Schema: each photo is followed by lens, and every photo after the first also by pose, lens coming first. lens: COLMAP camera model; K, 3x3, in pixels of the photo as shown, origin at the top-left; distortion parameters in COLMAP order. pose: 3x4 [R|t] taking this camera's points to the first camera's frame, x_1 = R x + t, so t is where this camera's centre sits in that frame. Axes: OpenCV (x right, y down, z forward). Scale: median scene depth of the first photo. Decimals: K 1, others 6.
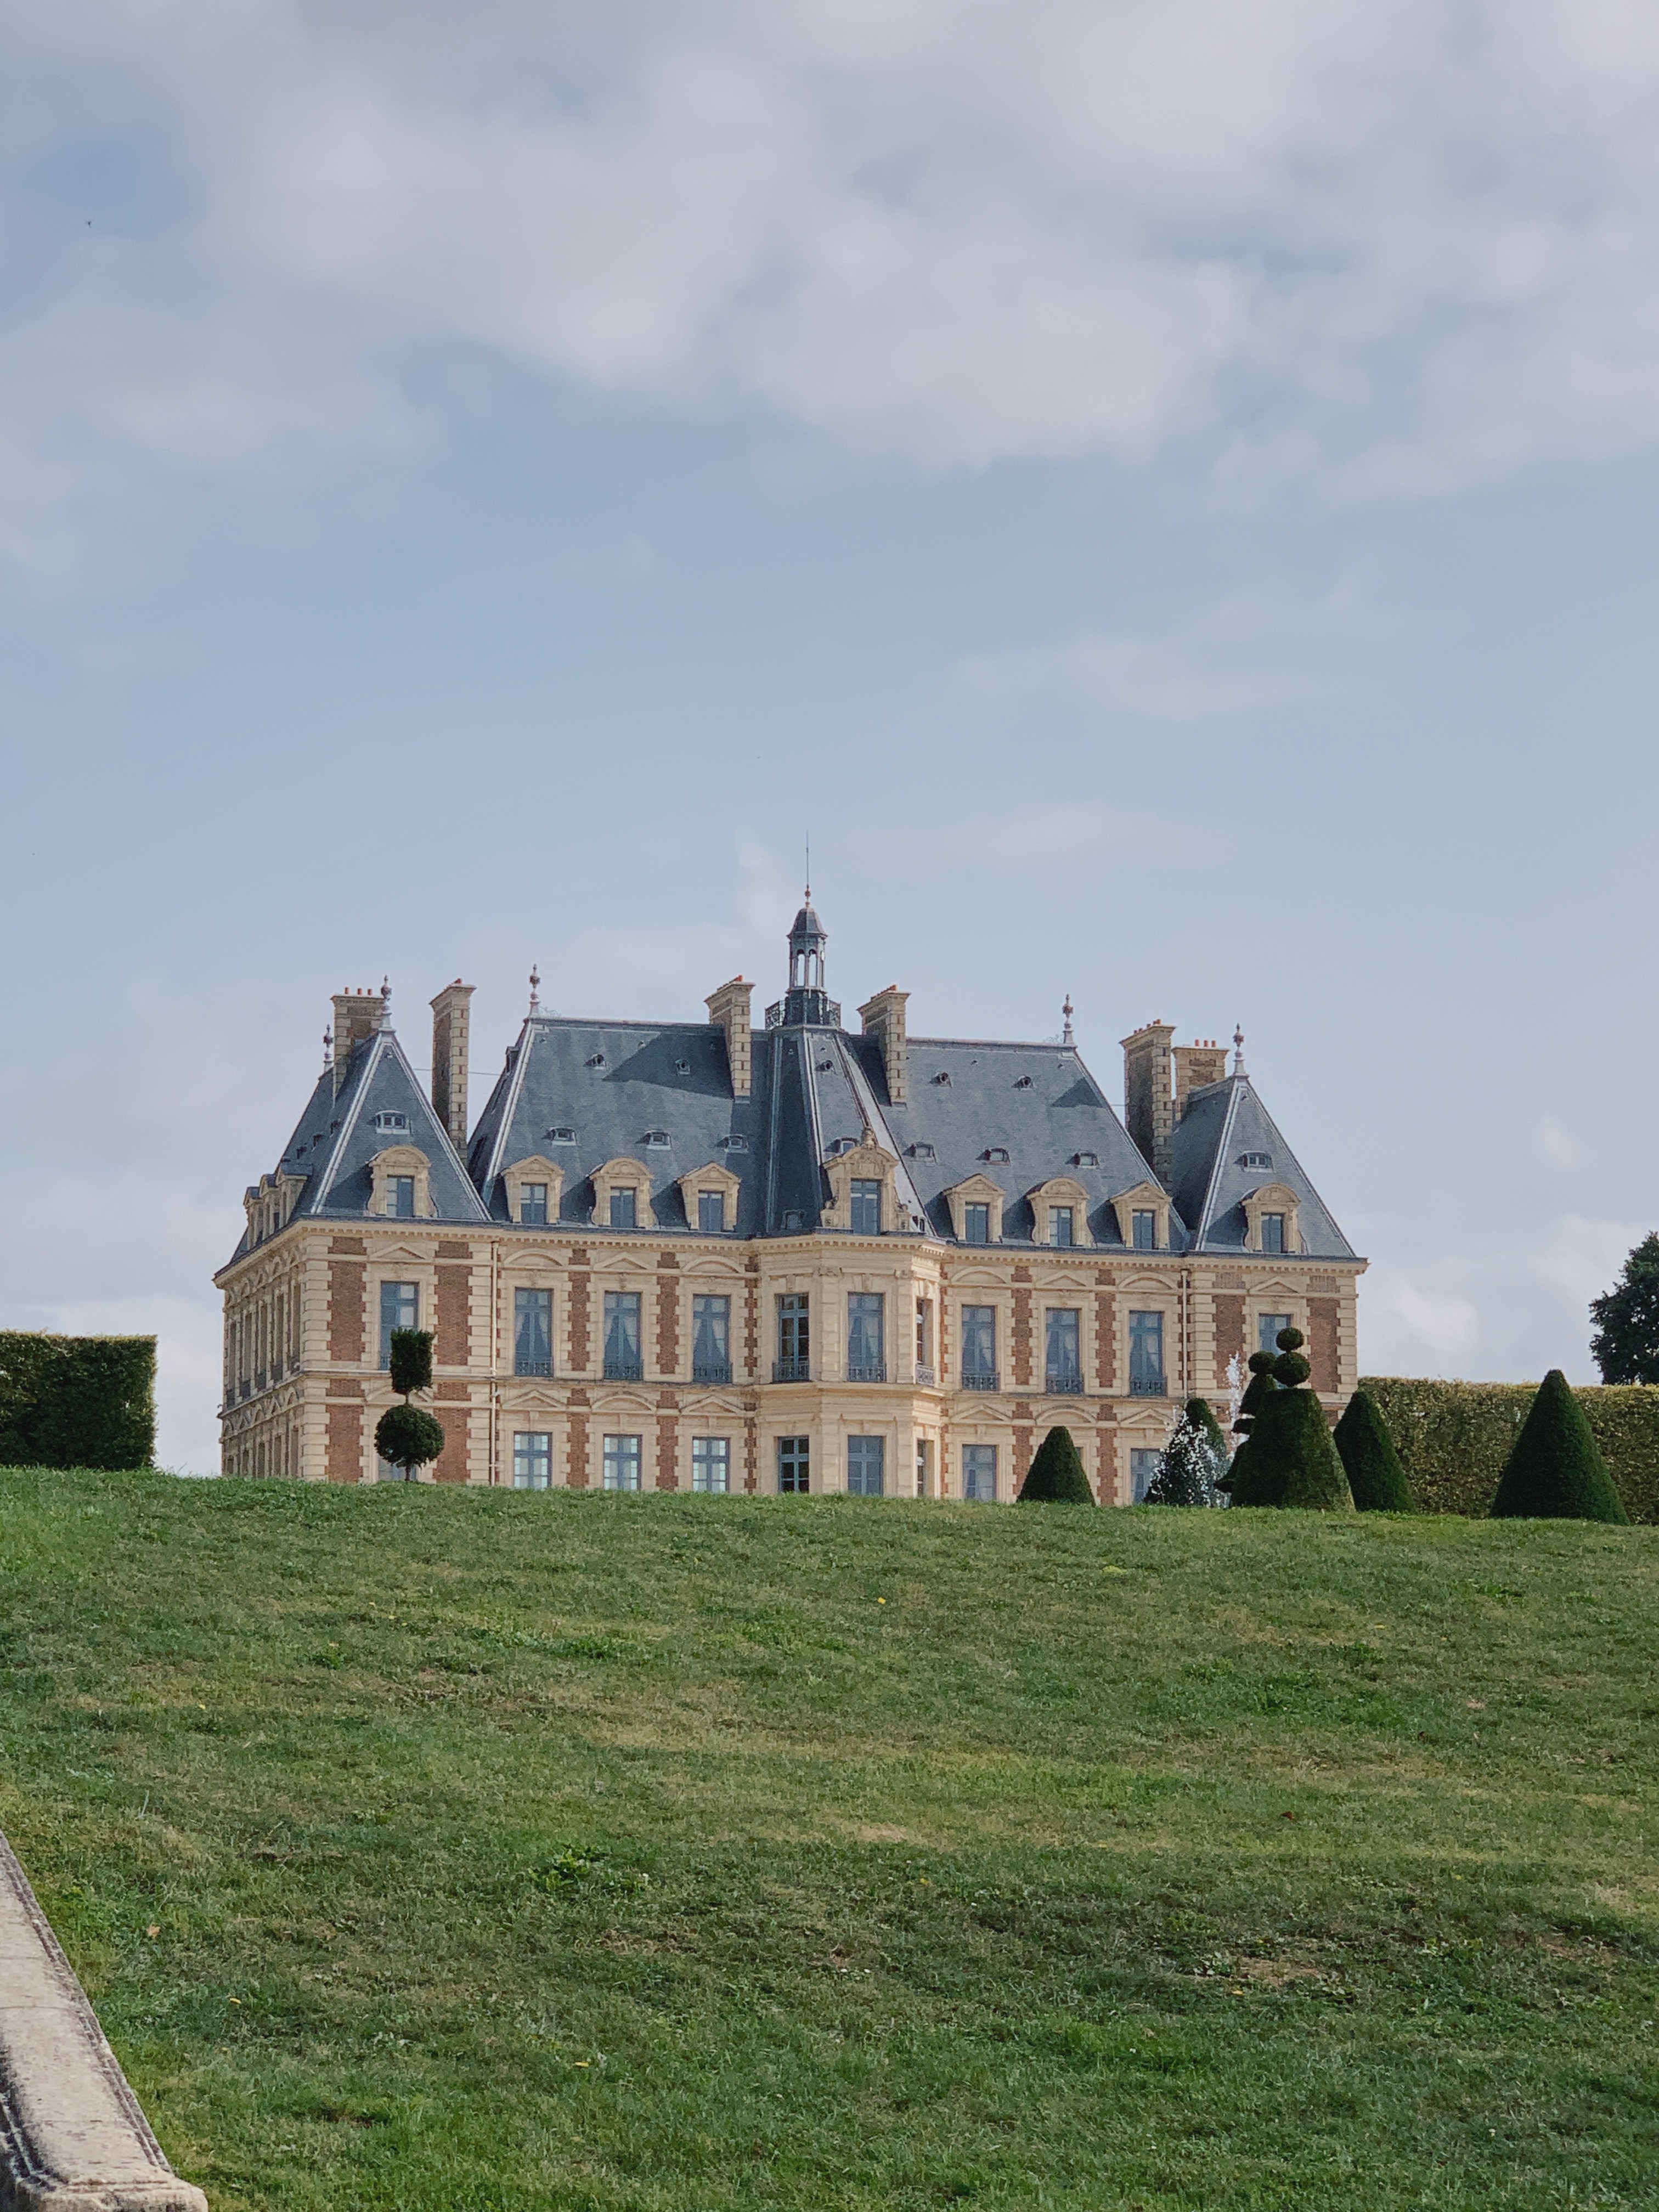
lens RADIAL K [[4976.7, 0, 815.2], [0, 4976.7, 1102.9], [0, 0, 1]] dist [-0.099175, 0.000000]
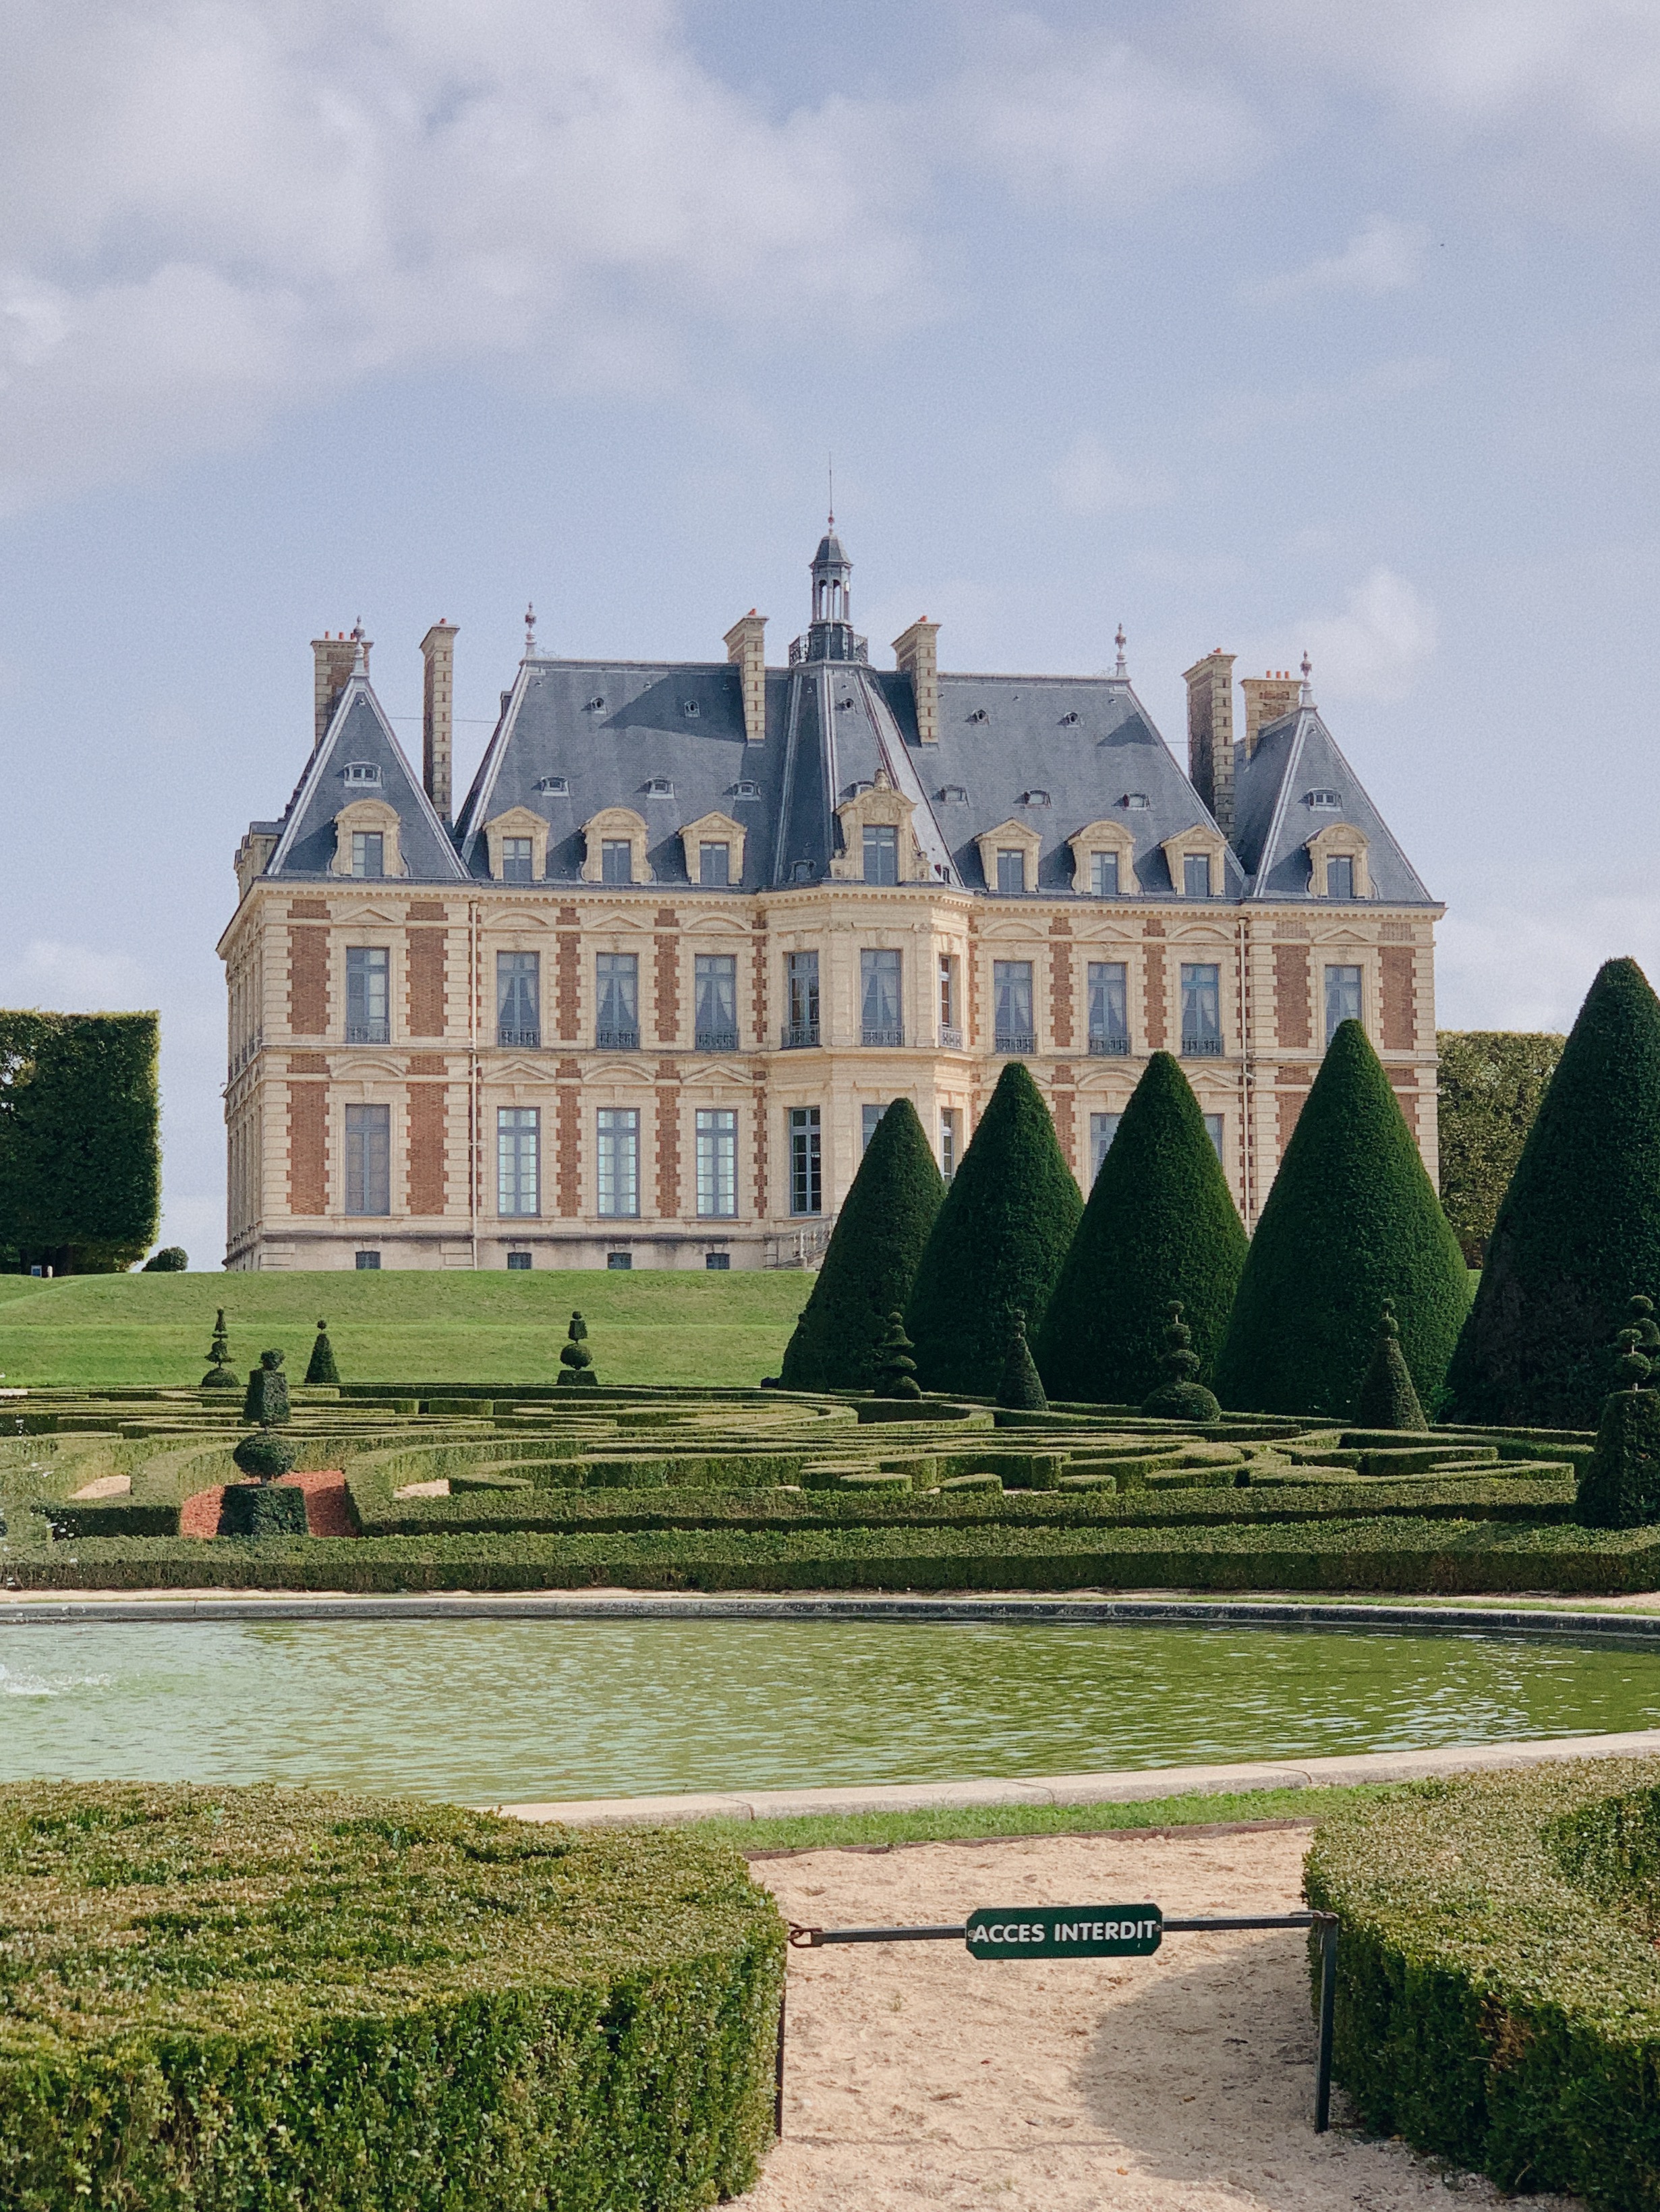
lens RADIAL K [[4251.4, 0, 851.6], [0, 4251.4, 1101.3], [0, 0, 1]] dist [-0.107259, 0.000000]
pose [[0.996222, -0.016509, -0.085262, 0.069705], [0.022240, 0.997525, 0.066709, 0.013570], [0.083949, -0.068353, 0.994123, 0.216376]]
